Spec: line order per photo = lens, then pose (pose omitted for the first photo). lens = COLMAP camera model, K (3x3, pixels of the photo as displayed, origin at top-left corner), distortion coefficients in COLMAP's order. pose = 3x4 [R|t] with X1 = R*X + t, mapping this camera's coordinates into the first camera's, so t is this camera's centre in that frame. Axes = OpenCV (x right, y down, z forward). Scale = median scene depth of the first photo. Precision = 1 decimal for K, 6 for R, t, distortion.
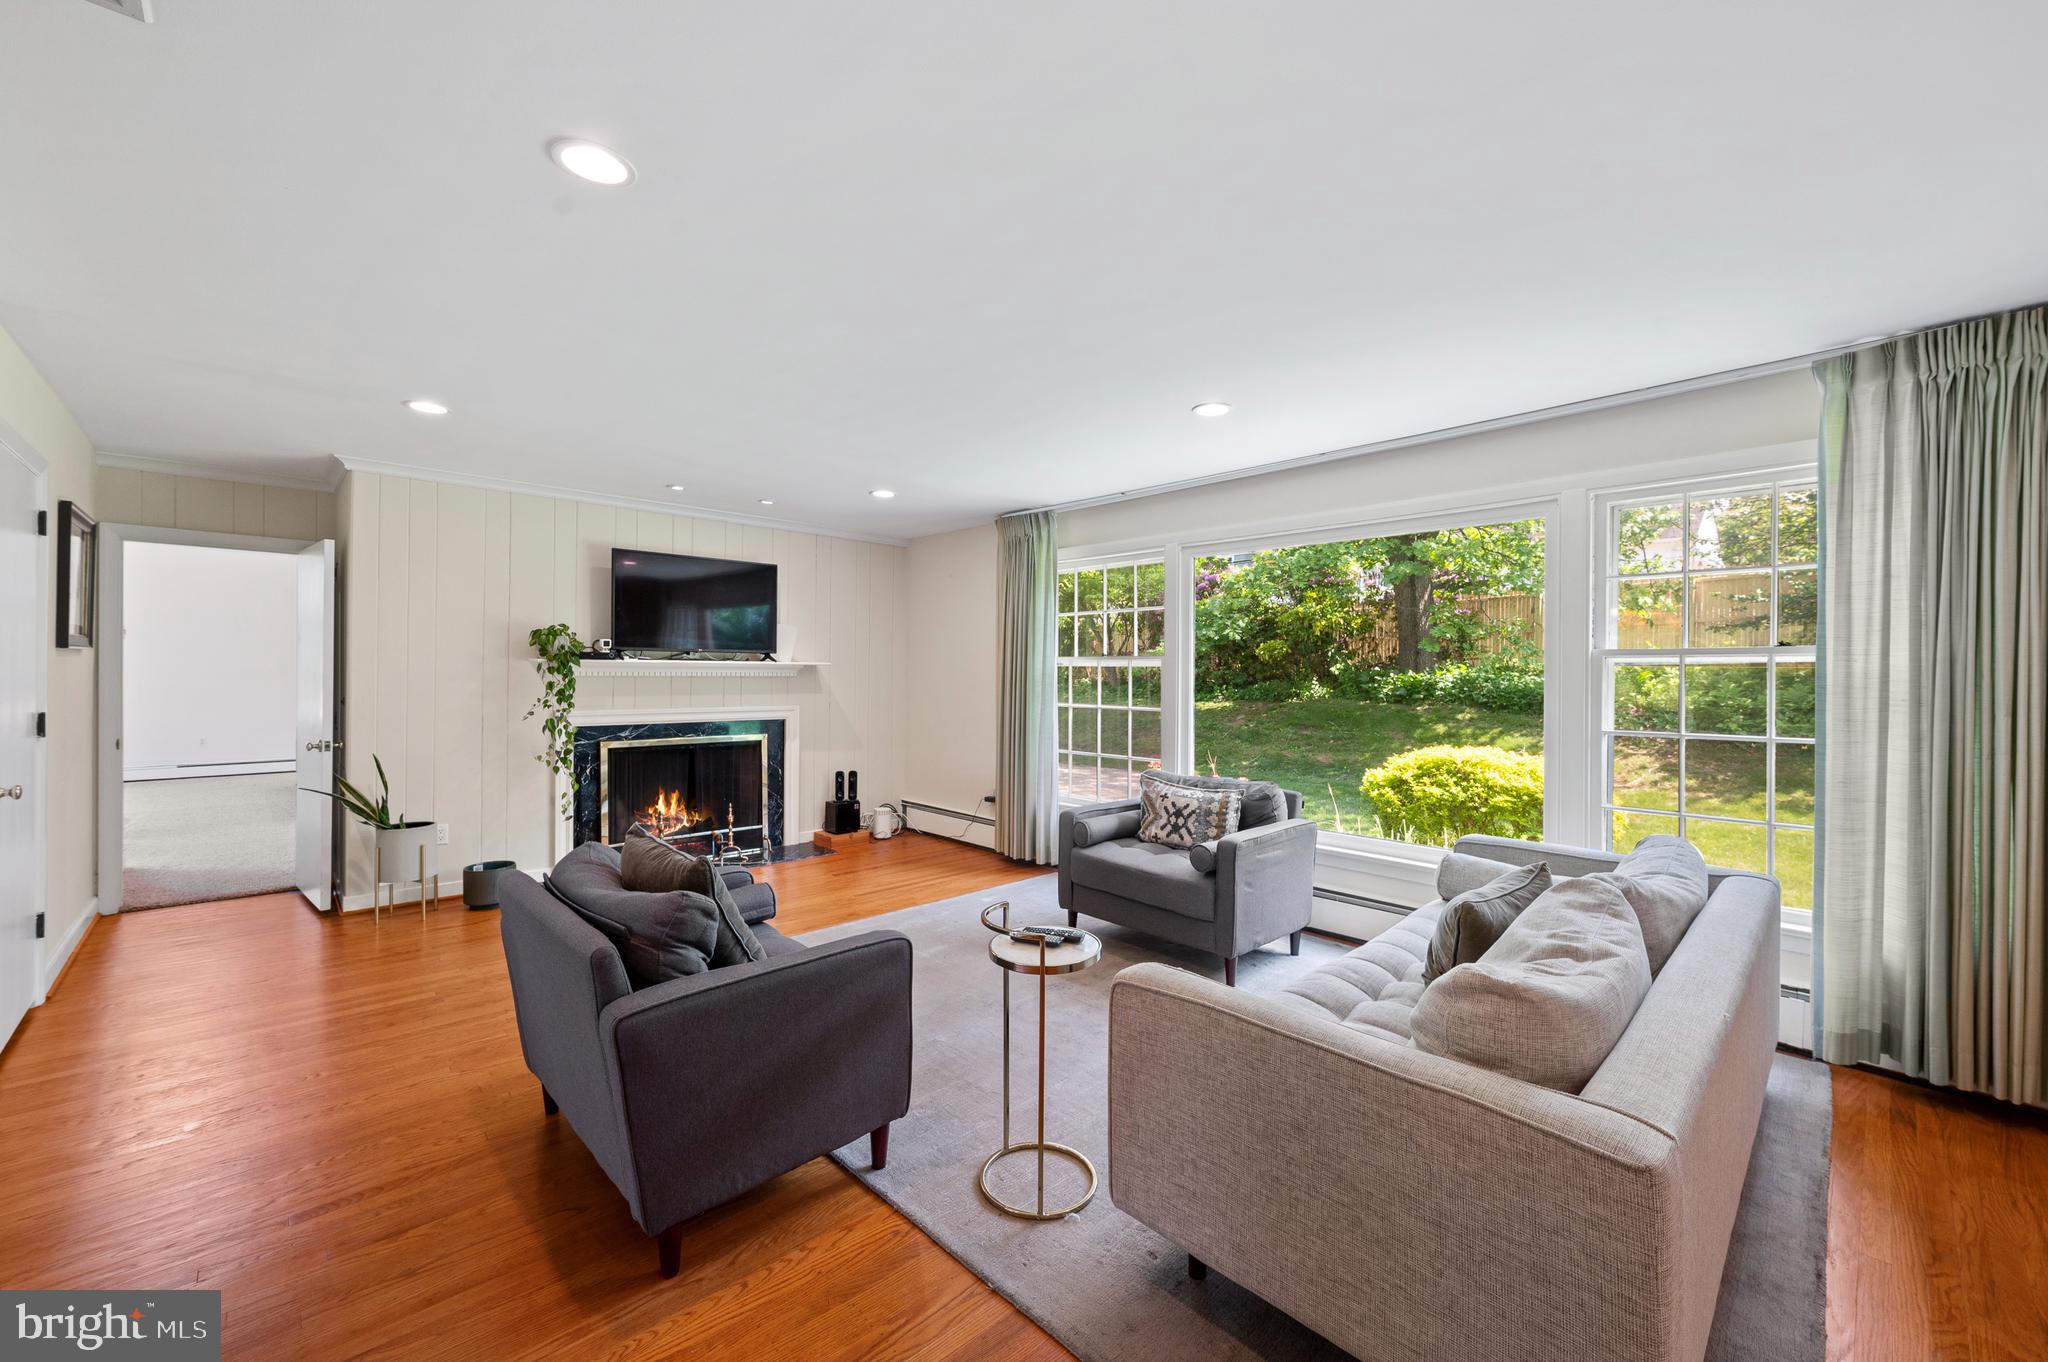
lens RADIAL K [[818.6, 0, 1024.5], [0, 818.6, 678.6], [0, 0, 1]] dist [-0.002689, -0.000163]
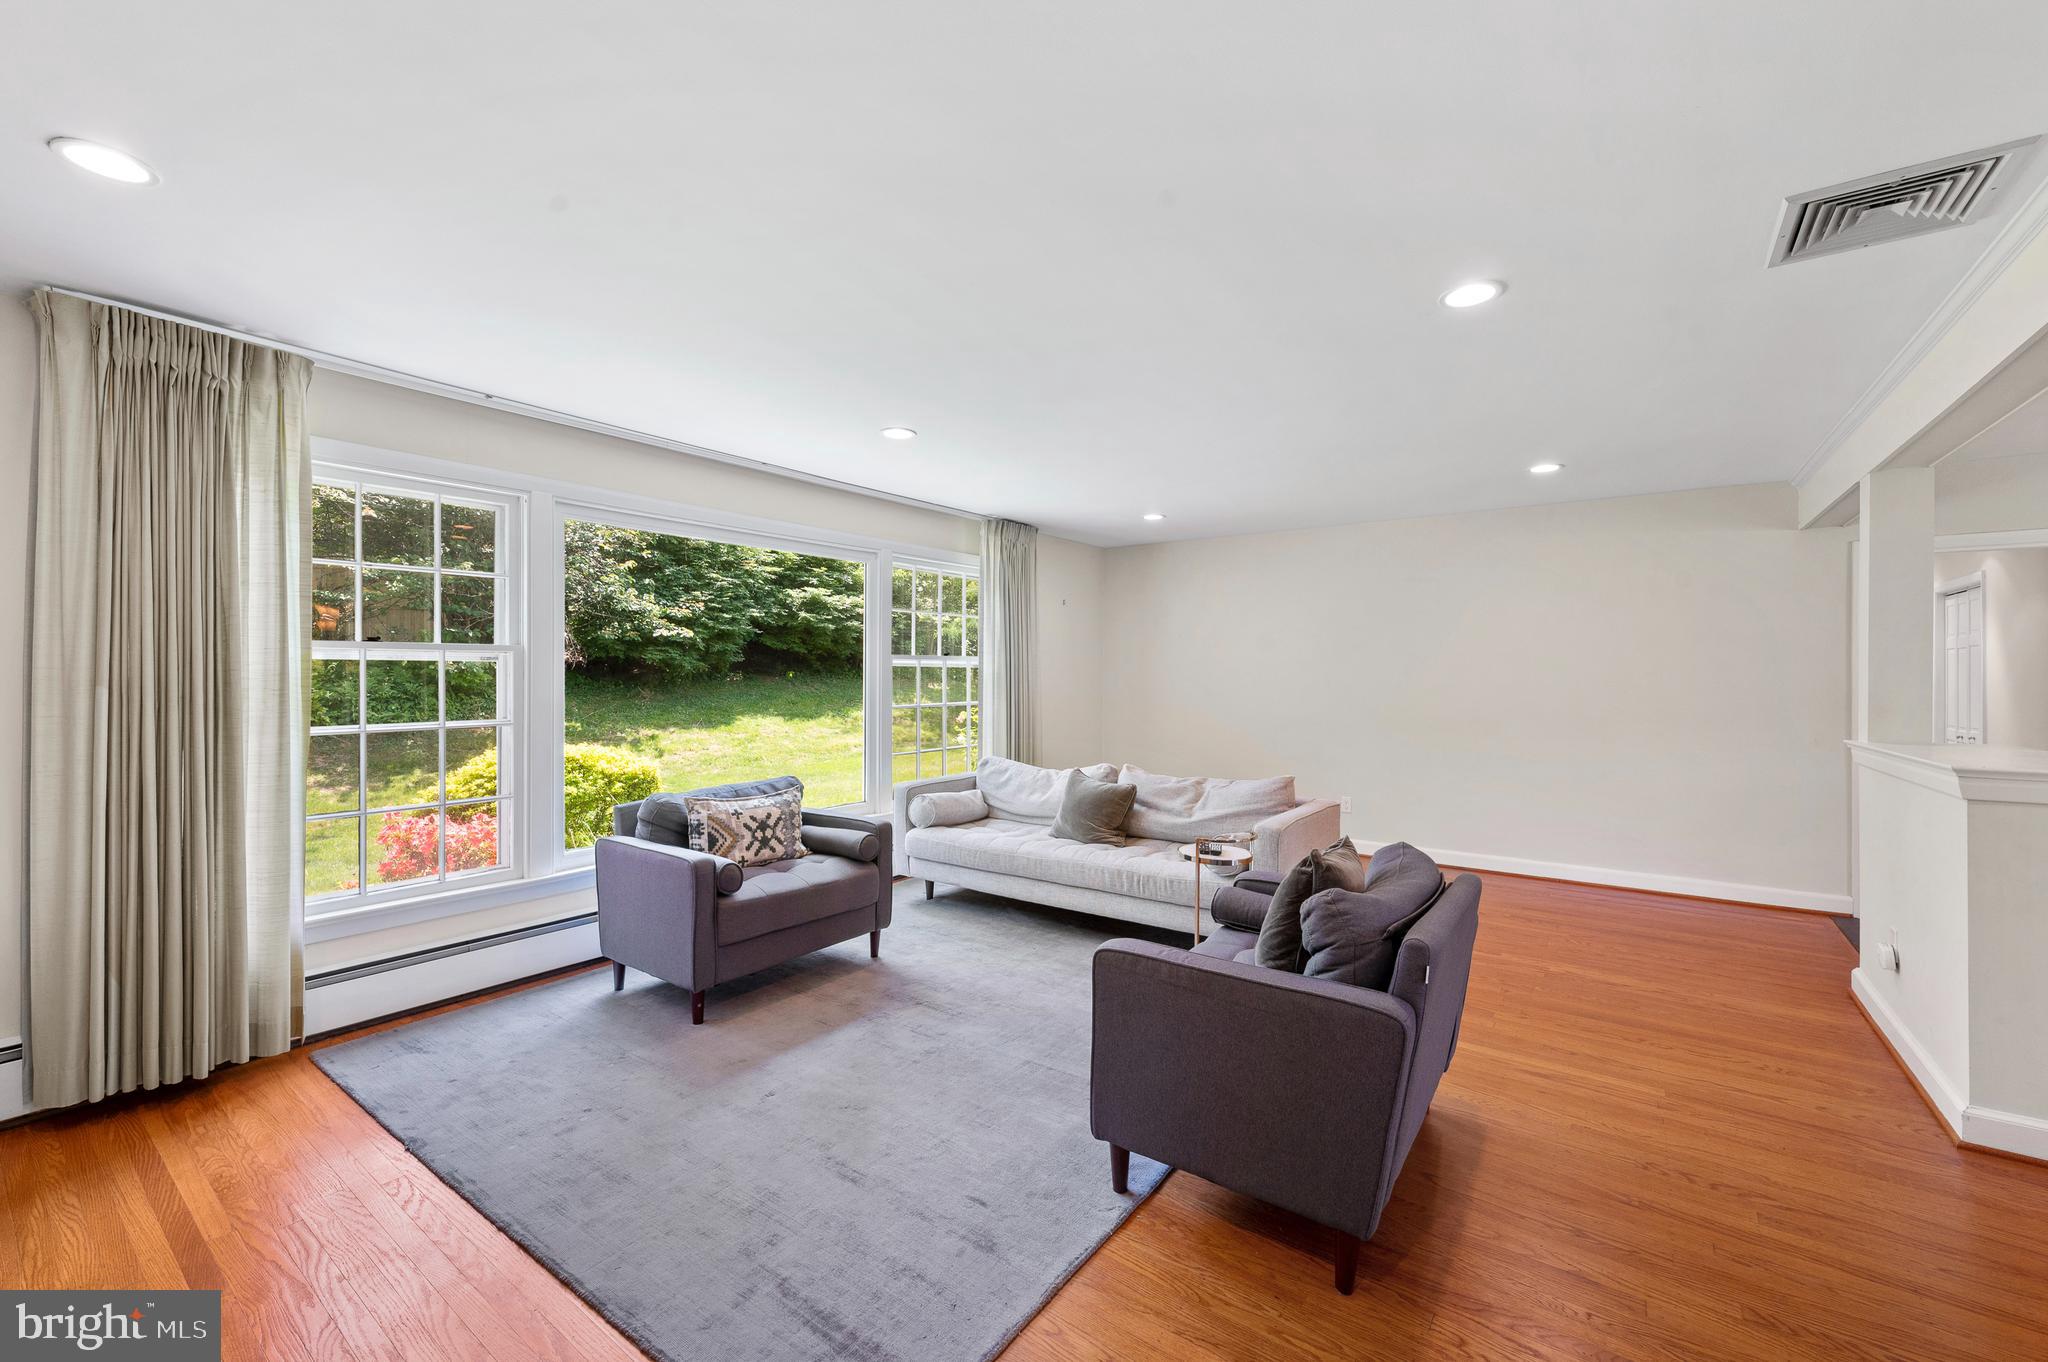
lens RADIAL K [[818.6, 0, 1027.7], [0, 818.6, 671.3], [0, 0, 1]] dist [-0.002689, -0.000163]
pose [[-0.157420, -0.005917, 0.987514, -0.732554], [0.005048, 0.999964, 0.006796, -0.011019], [-0.987519, 0.006055, -0.157385, 0.829069]]
